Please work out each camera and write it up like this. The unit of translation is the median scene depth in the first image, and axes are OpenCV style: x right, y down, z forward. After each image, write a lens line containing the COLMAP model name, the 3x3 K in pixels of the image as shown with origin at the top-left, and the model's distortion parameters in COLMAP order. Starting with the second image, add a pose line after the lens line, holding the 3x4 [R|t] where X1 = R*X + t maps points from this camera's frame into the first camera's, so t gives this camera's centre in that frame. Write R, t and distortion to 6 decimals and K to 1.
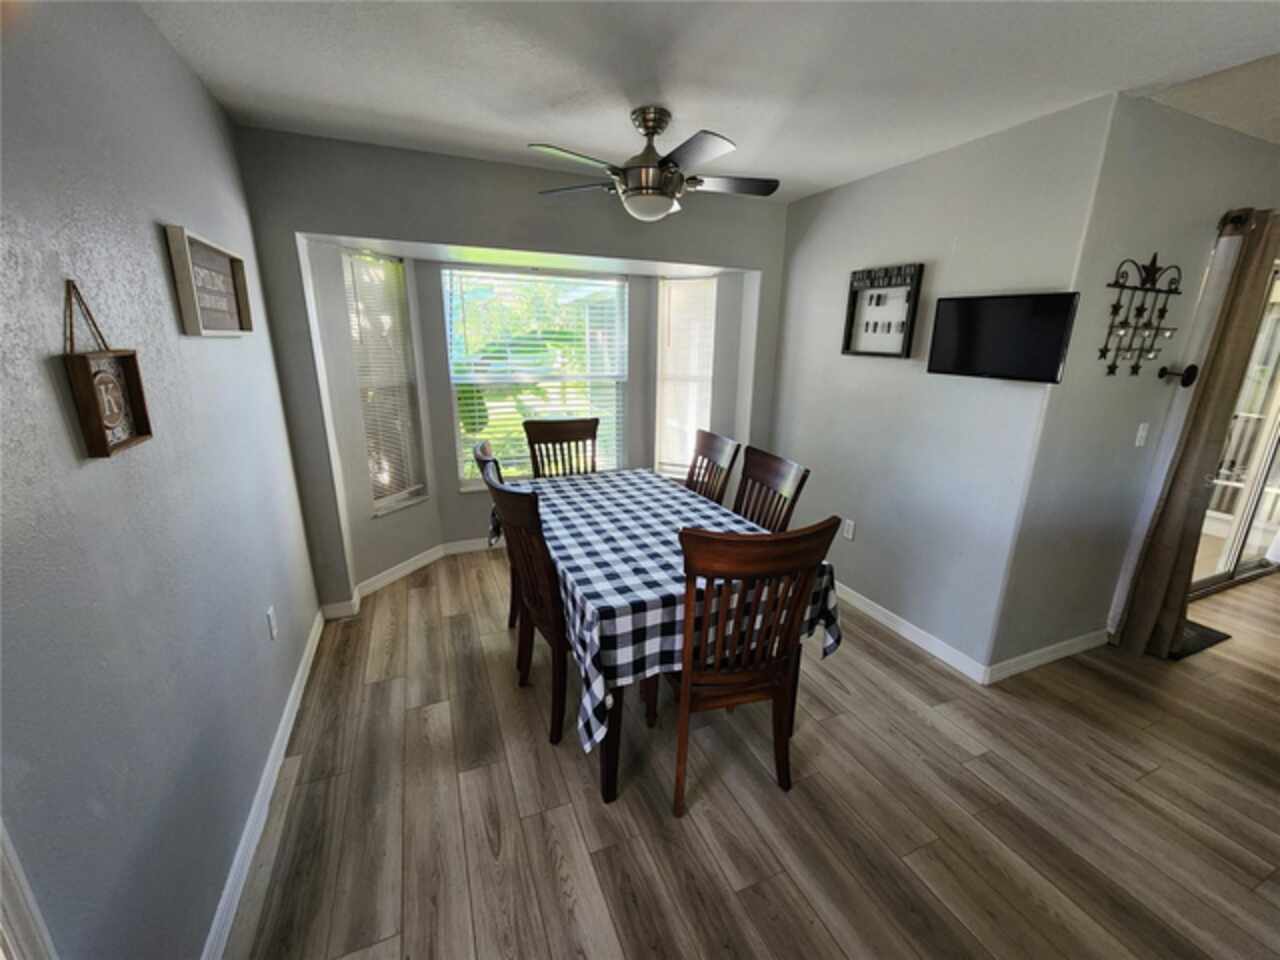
lens RADIAL K [[522.0, 0, 637.9], [0, 522.0, 481.8], [0, 0, 1]] dist [0.001420, 0.000077]
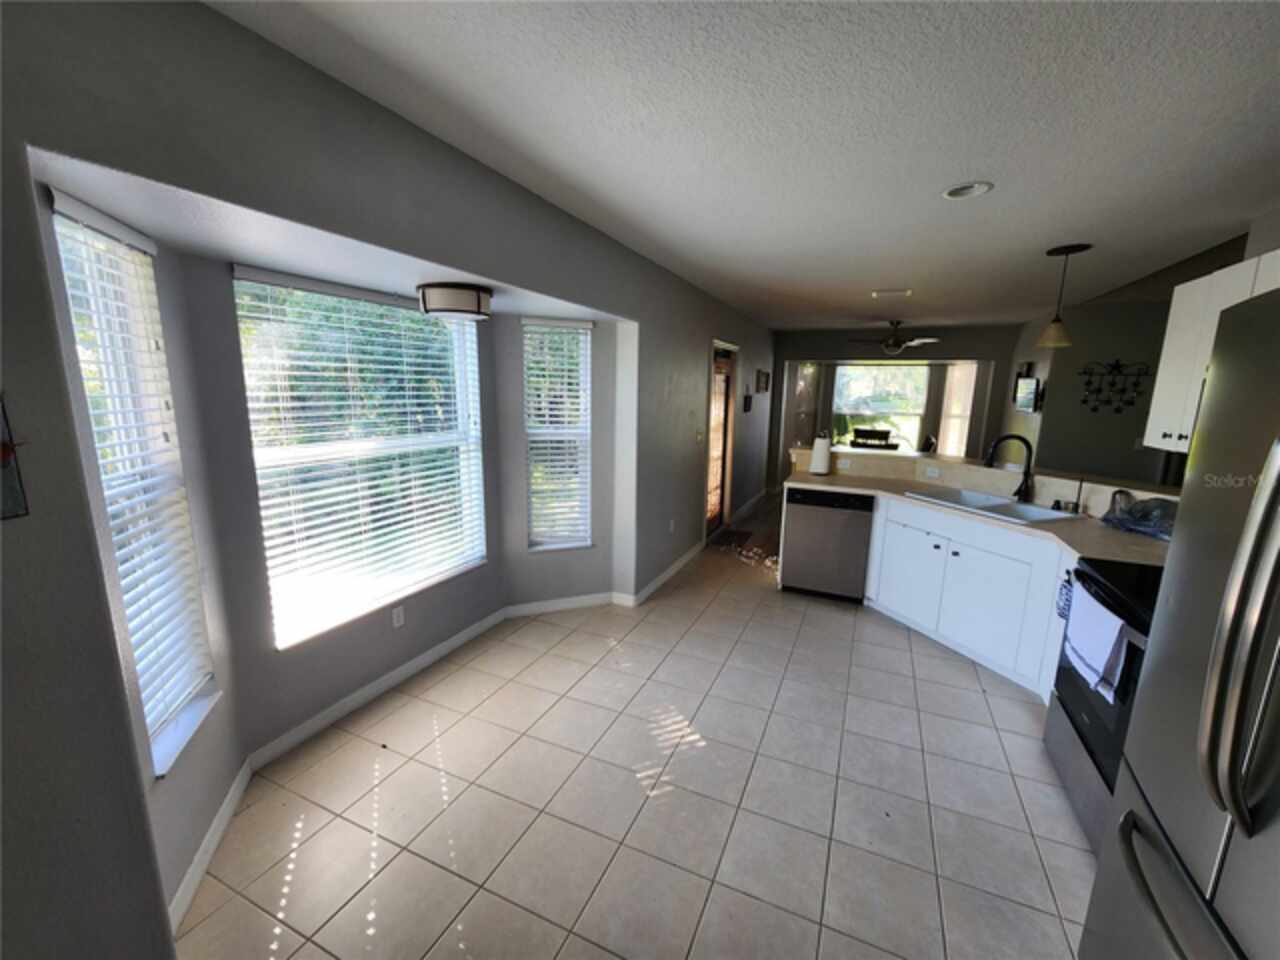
lens RADIAL K [[522.0, 0, 640.1], [0, 522.0, 485.9], [0, 0, 1]] dist [0.001420, 0.000077]
pose [[0.673711, 0.130591, -0.727365, 1.157445], [-0.203905, 0.978903, -0.013112, 0.484411], [0.710307, 0.157147, 0.686126, -1.686139]]
